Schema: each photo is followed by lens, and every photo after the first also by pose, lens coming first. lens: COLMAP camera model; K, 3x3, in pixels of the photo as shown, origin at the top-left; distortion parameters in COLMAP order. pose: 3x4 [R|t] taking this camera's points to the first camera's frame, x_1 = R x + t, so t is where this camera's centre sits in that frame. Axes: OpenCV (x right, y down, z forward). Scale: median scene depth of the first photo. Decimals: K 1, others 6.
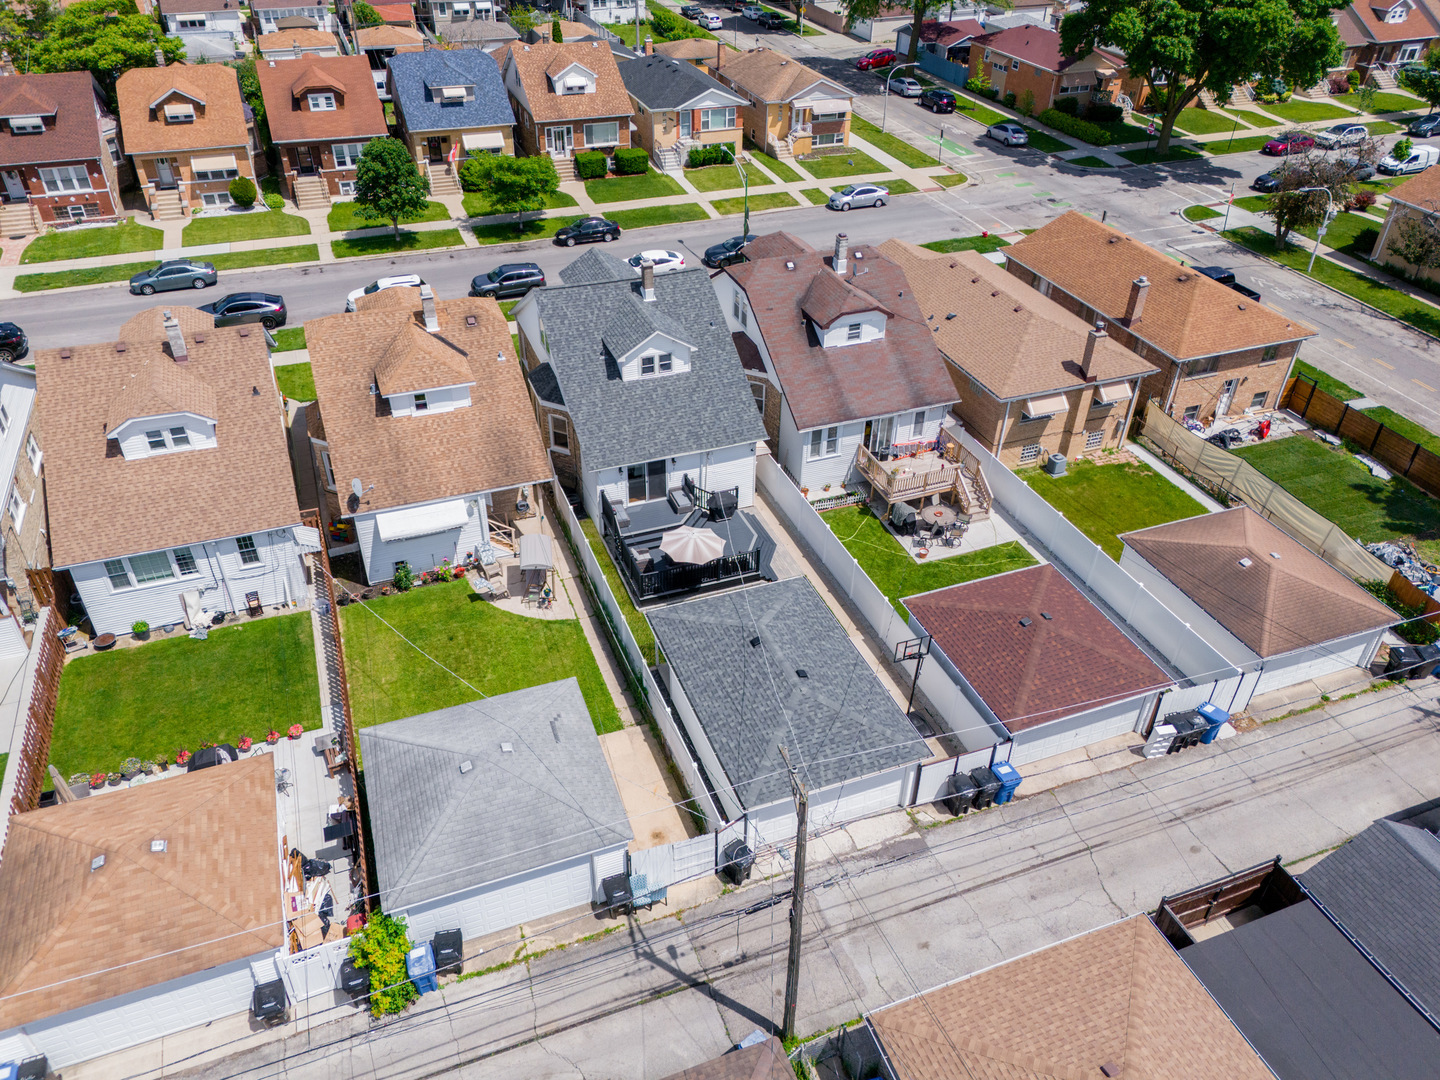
lens RADIAL K [[1060.5, 0, 718.3], [0, 1060.5, 542.6], [0, 0, 1]] dist [0.077092, -0.074335]
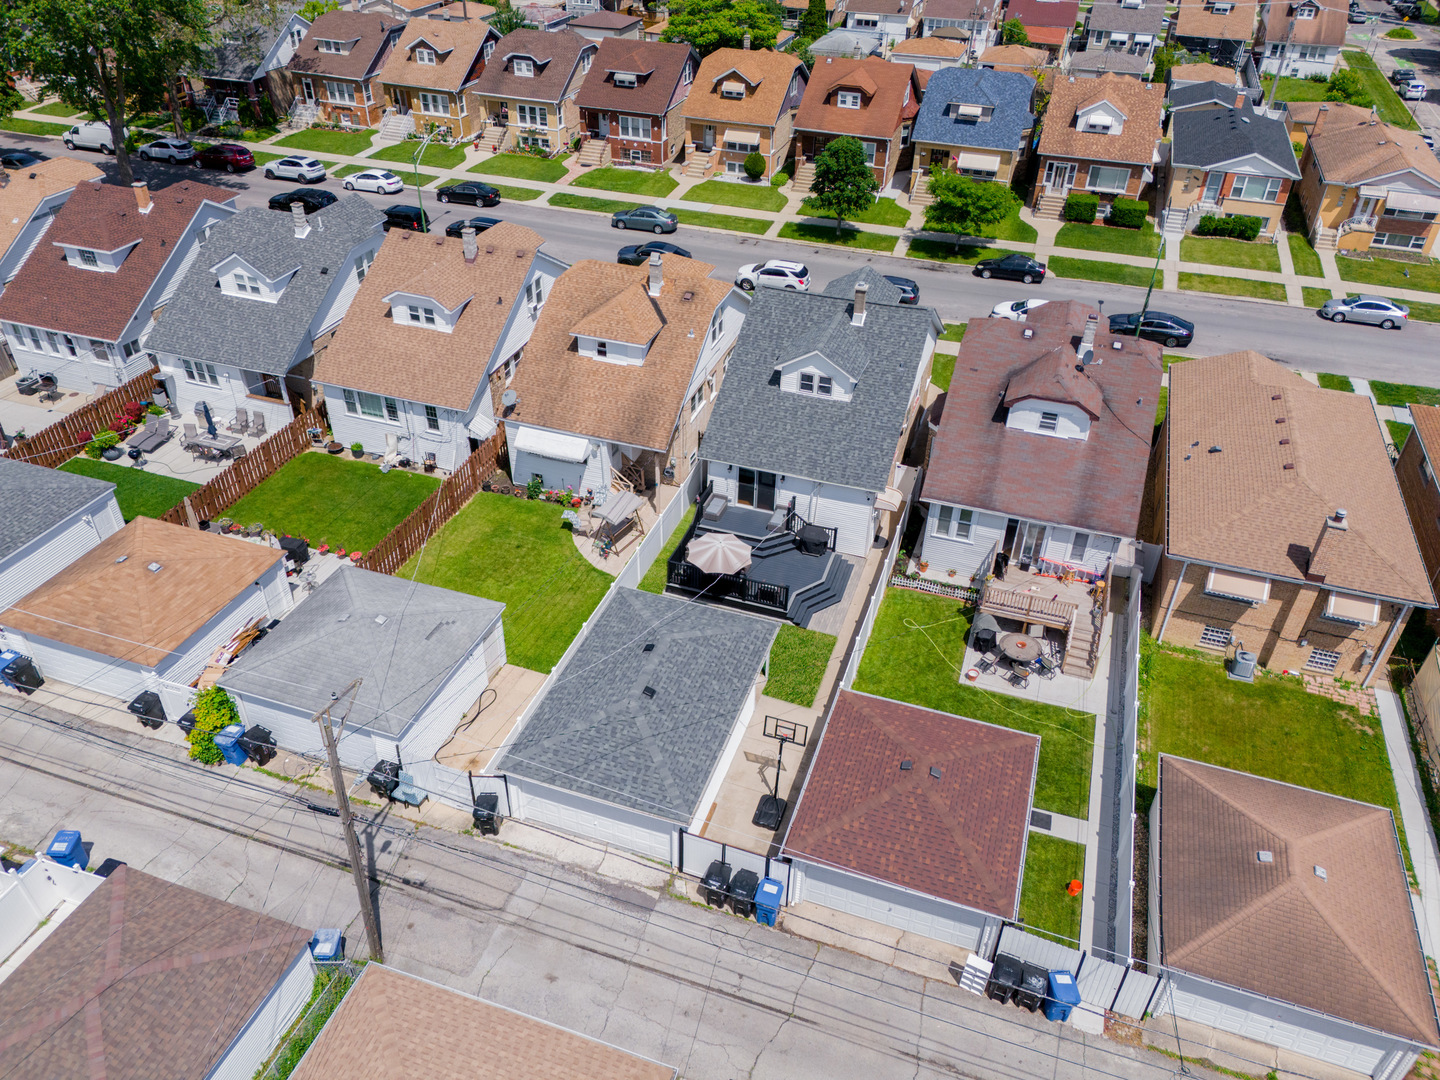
lens RADIAL K [[1060.5, 0, 713.7], [0, 1060.5, 536.3], [0, 0, 1]] dist [0.077092, -0.074335]
pose [[0.765570, 0.372331, -0.524664, 0.400647], [-0.383784, 0.918824, 0.092045, -0.083728], [0.516346, 0.130891, 0.846318, 0.119056]]
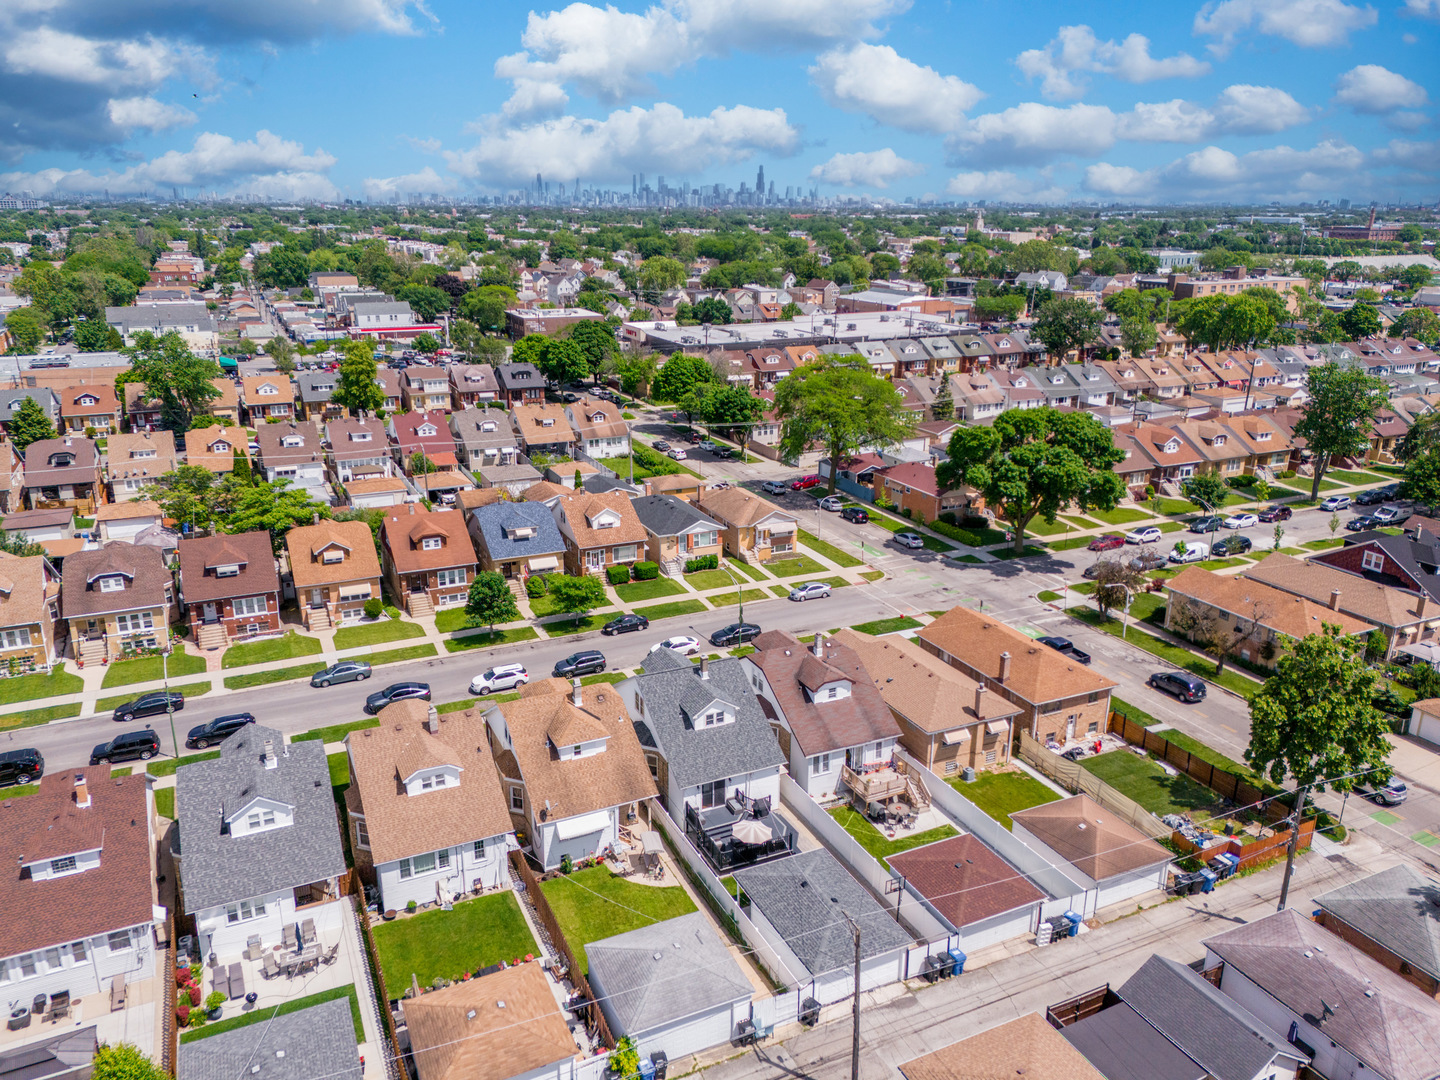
lens RADIAL K [[1060.5, 0, 721.9], [0, 1060.5, 536.1], [0, 0, 1]] dist [0.077092, -0.074335]
pose [[0.996612, -0.030444, 0.076404, -0.147468], [0.053136, 0.947402, -0.315604, 0.070064], [-0.062777, 0.318594, 0.945810, -0.552505]]
